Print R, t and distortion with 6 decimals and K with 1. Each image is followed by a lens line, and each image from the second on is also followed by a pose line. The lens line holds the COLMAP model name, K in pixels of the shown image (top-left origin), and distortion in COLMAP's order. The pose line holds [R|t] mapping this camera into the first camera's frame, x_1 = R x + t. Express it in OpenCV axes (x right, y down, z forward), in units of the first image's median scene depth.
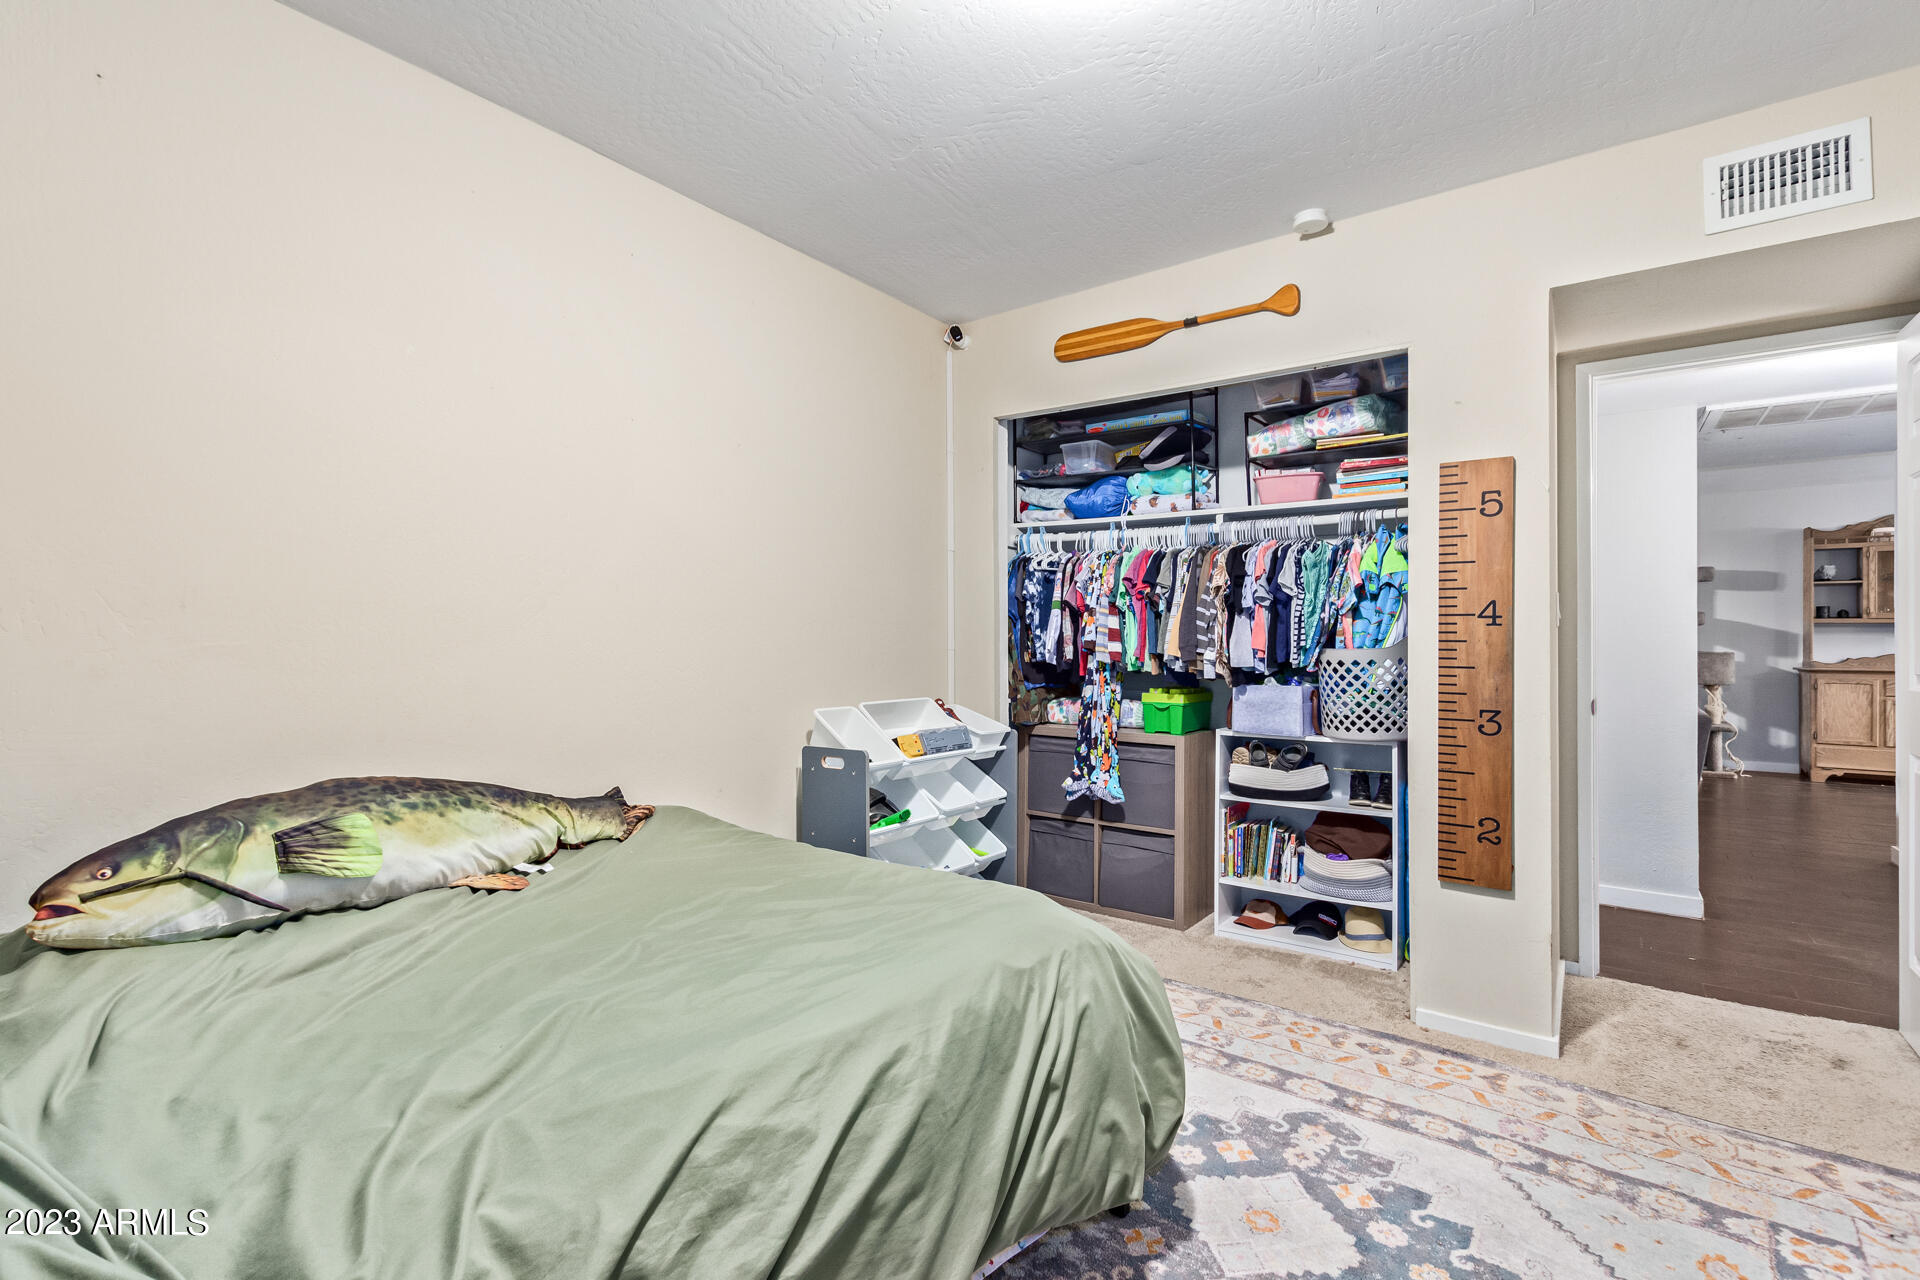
lens RADIAL K [[893.2, 0, 967.2], [0, 893.2, 636.1], [0, 0, 1]] dist [0.010053, -0.000420]
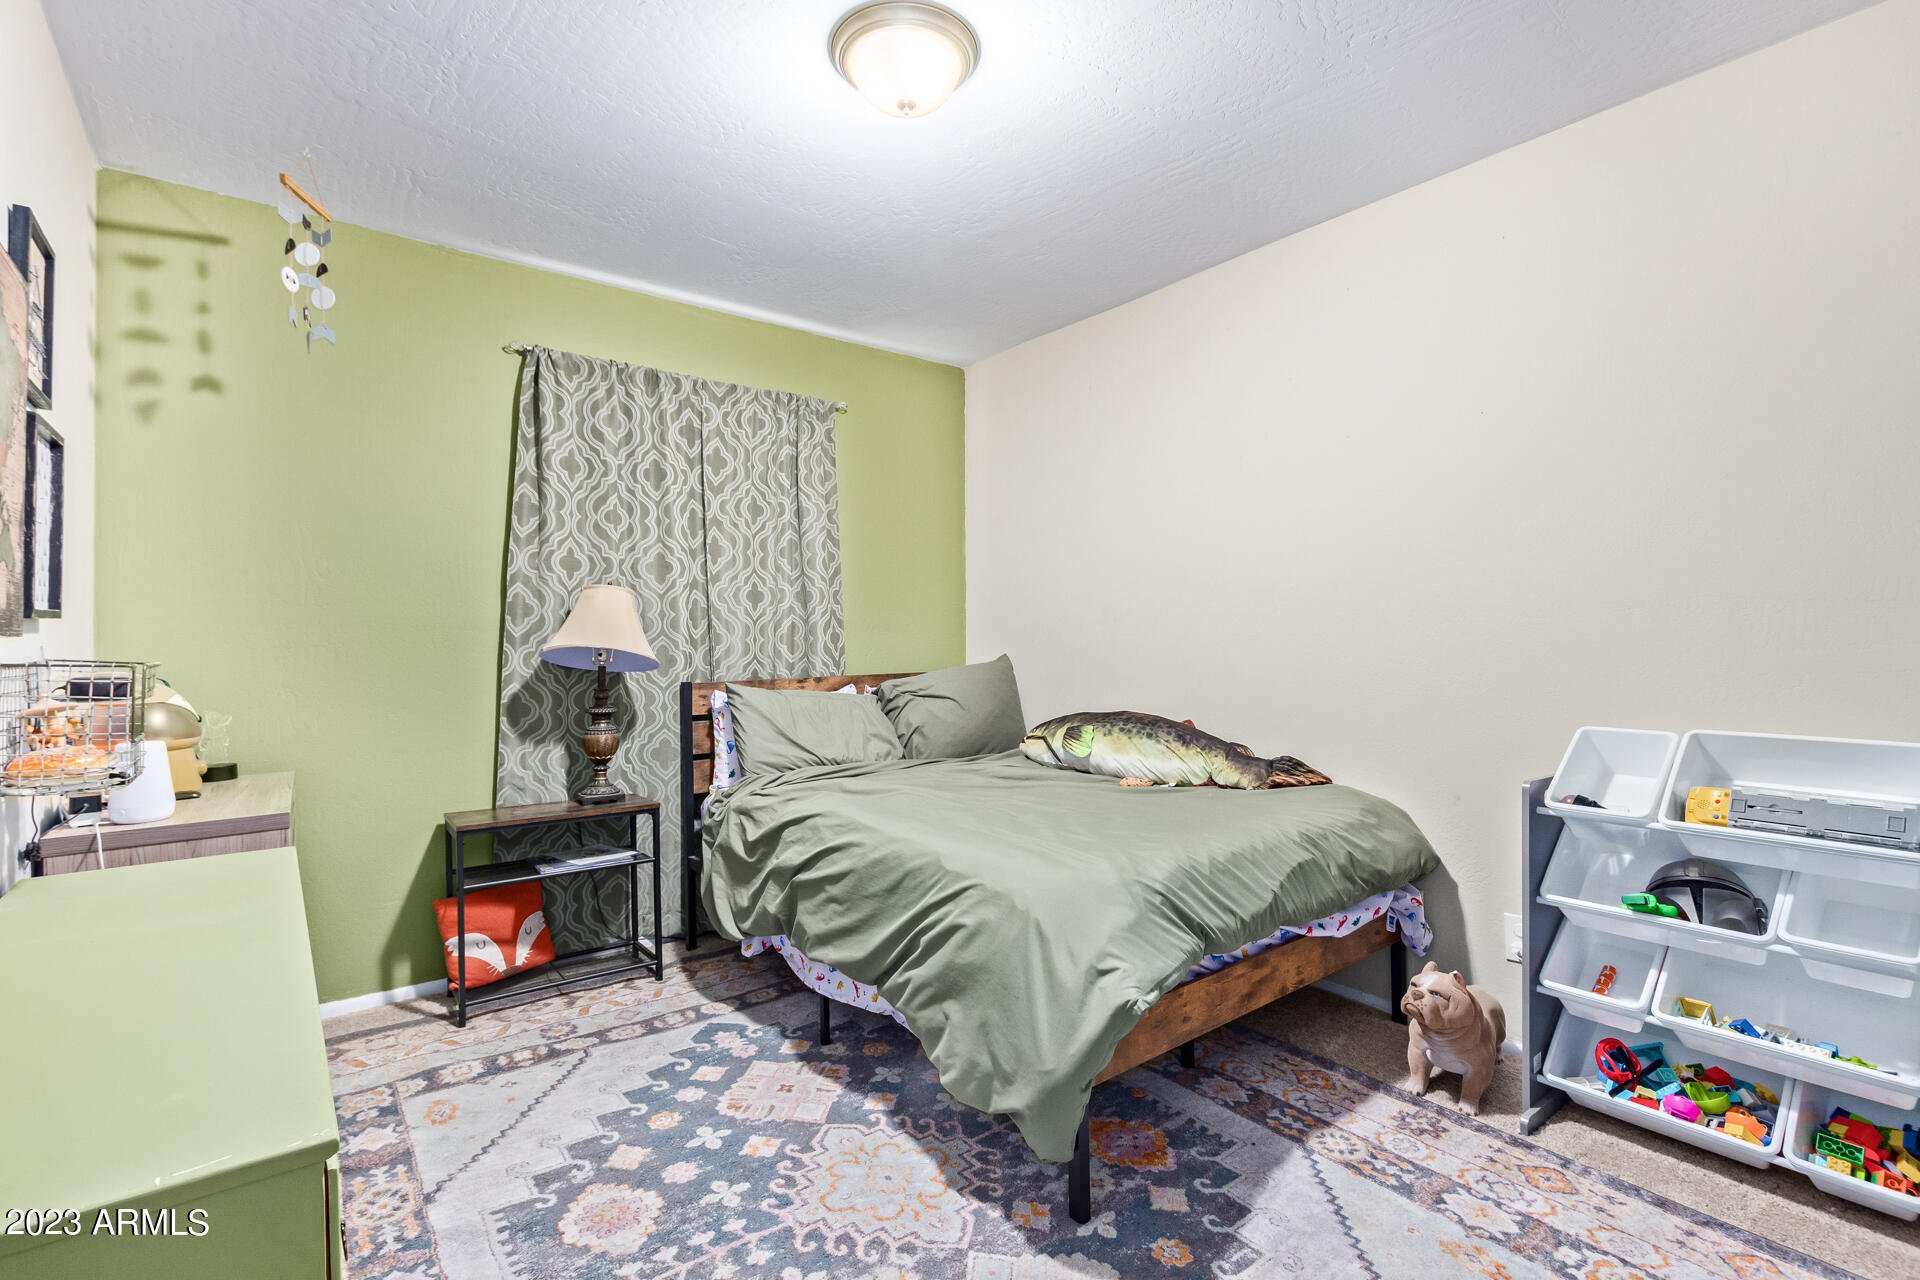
lens RADIAL K [[893.2, 0, 967.2], [0, 893.2, 636.1], [0, 0, 1]] dist [0.010053, -0.000420]
pose [[-0.244872, 0.000609, -0.969555, 1.199736], [0.003806, 0.999993, -0.000333, 0.004011], [0.969548, -0.003772, -0.244872, 1.163100]]
